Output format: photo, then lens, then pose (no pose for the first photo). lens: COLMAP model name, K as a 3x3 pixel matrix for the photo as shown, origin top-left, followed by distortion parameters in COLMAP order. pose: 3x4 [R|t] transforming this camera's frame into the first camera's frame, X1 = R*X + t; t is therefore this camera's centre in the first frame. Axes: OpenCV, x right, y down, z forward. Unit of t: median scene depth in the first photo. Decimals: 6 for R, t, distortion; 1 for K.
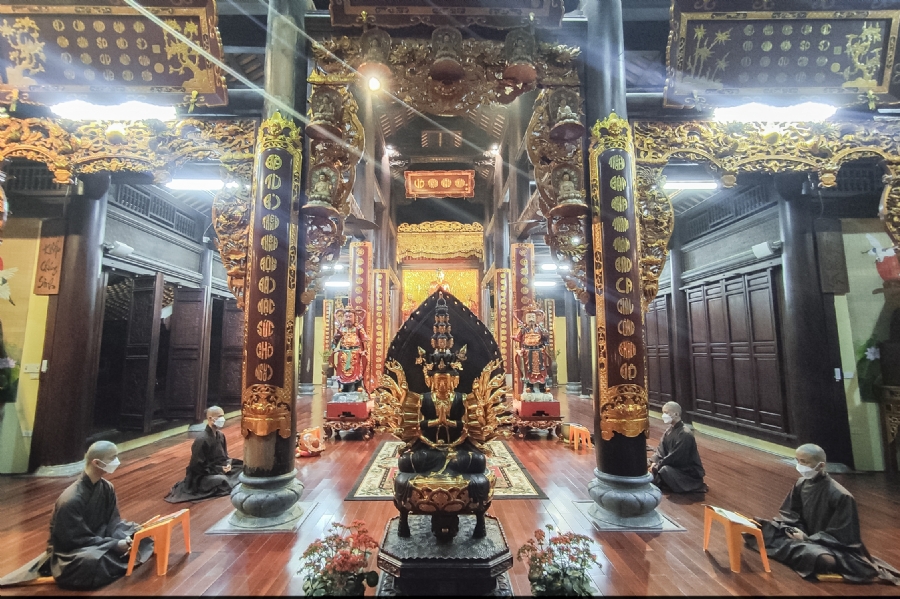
lens RADIAL K [[445.0, 0, 436.1], [0, 445.0, 299.5], [0, 0, 1]] dist [-0.002034, -0.000075]
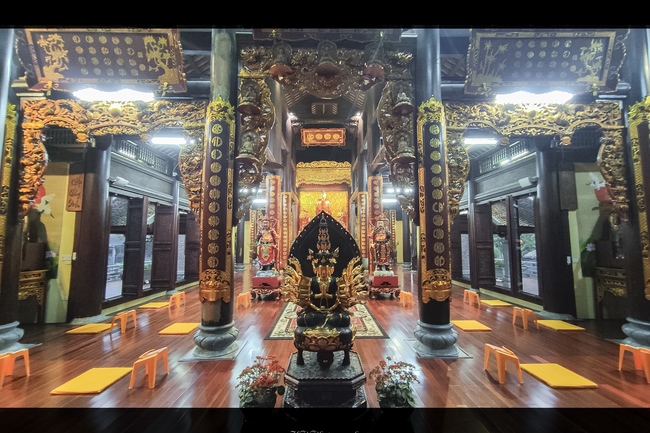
lens RADIAL K [[281.4, 0, 324.2], [0, 281.4, 219.8], [0, 0, 1]] dist [-0.003916, 0.000901]
pose [[0.999949, -0.000399, 0.010074, 0.003293], [0.000007, 0.999240, 0.038974, -0.024329], [-0.010082, -0.038972, 0.999189, -0.009850]]
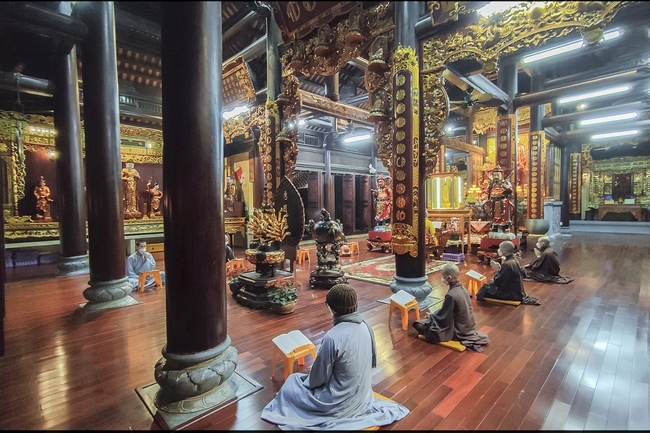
lens RADIAL K [[321.4, 0, 329.0], [0, 321.4, 211.9], [0, 0, 1]] dist [-0.002034, -0.000075]
pose [[0.708537, 0.013238, -0.705549, 0.959267], [0.093085, 0.989334, 0.112041, -0.007198], [0.699507, -0.145061, 0.699748, -0.005222]]
